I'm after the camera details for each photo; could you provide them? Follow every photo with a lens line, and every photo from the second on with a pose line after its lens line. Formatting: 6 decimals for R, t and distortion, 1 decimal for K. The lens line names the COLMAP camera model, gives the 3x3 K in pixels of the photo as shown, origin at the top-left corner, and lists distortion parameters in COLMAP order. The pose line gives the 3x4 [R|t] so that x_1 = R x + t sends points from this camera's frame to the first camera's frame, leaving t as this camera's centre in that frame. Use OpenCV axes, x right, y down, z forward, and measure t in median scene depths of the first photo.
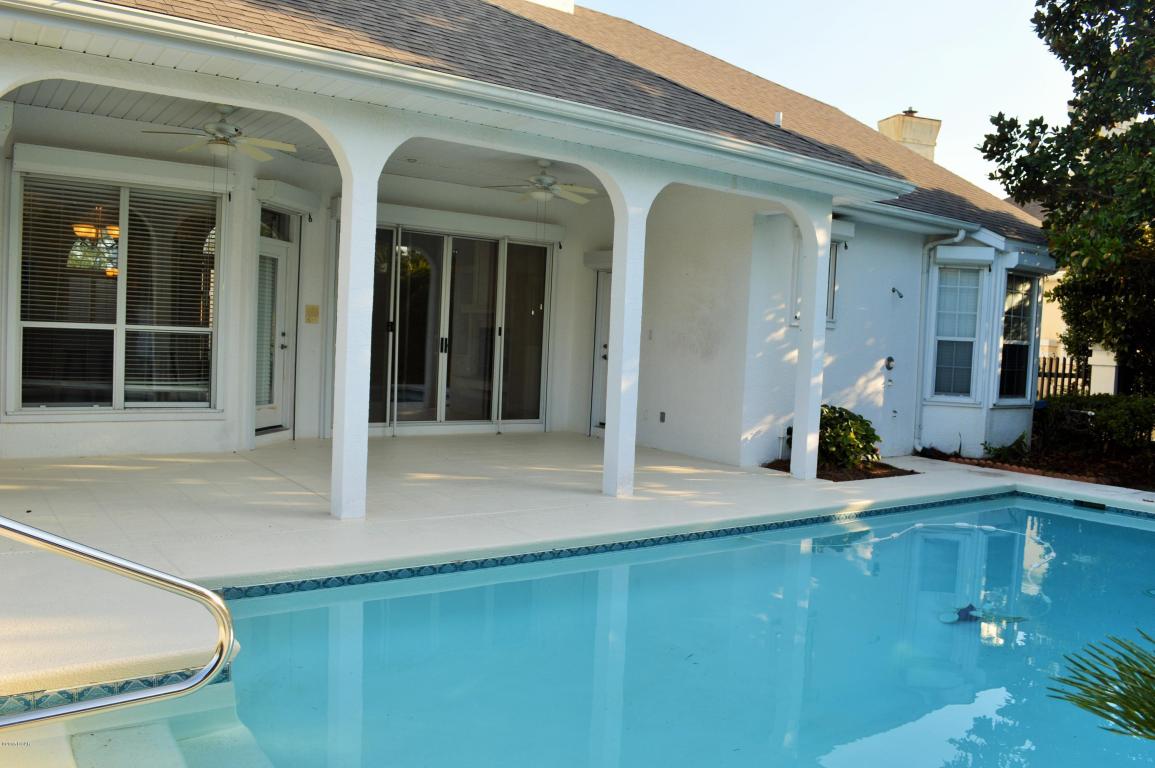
lens RADIAL K [[936.7, 0, 585.0], [0, 936.7, 386.9], [0, 0, 1]] dist [-0.066398, -0.002594]
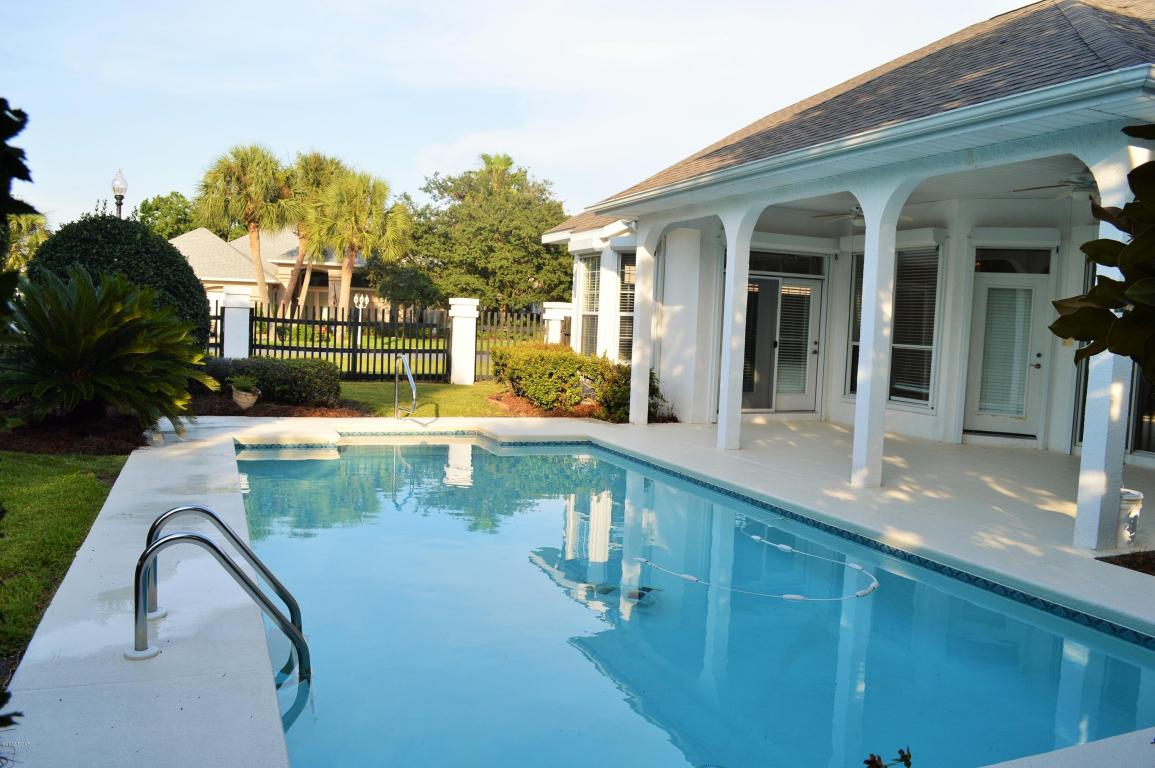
lens RADIAL K [[936.7, 0, 585.5], [0, 936.7, 387.1], [0, 0, 1]] dist [-0.066398, -0.002594]
pose [[-0.263634, 0.003744, -0.964615, 1.058598], [-0.112885, 0.993002, 0.034706, 0.005518], [0.957995, 0.118040, -0.261367, 0.912522]]
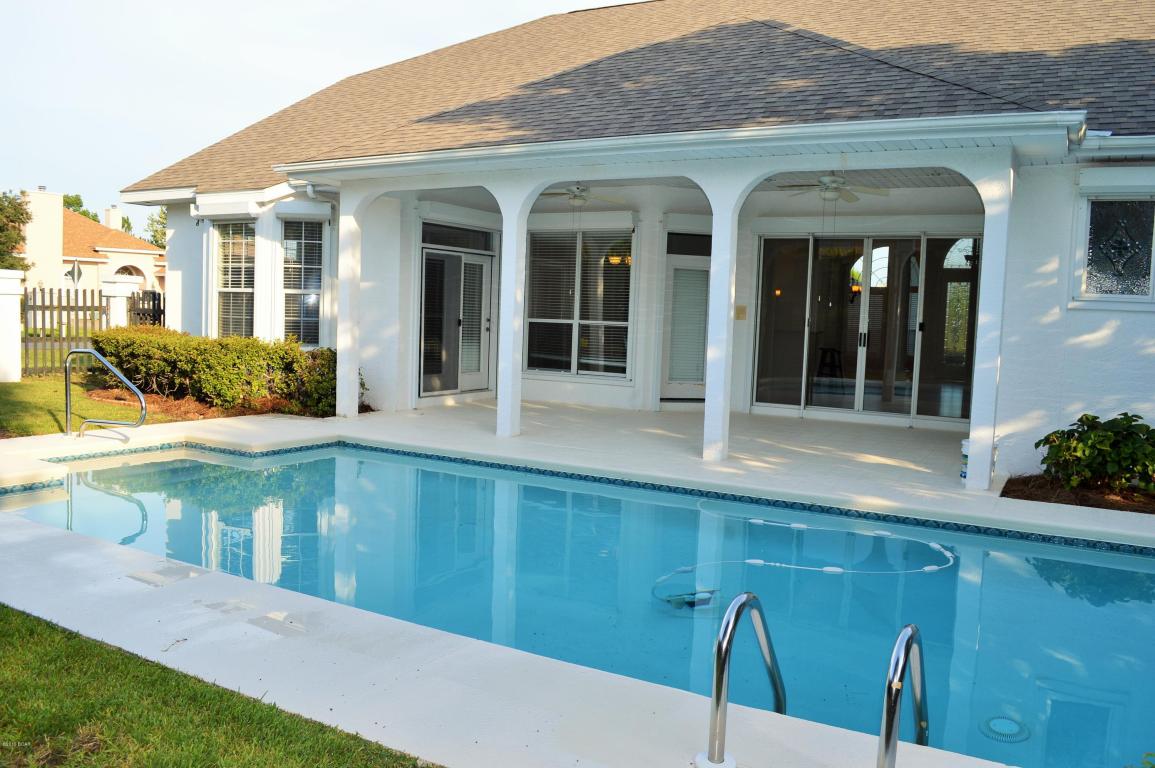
lens RADIAL K [[936.7, 0, 581.9], [0, 936.7, 383.5], [0, 0, 1]] dist [-0.066398, -0.002594]
pose [[0.388109, 0.030130, -0.921121, 0.937724], [-0.070113, 0.997534, 0.003088, 0.032931], [0.918943, 0.063384, 0.389264, 0.391571]]
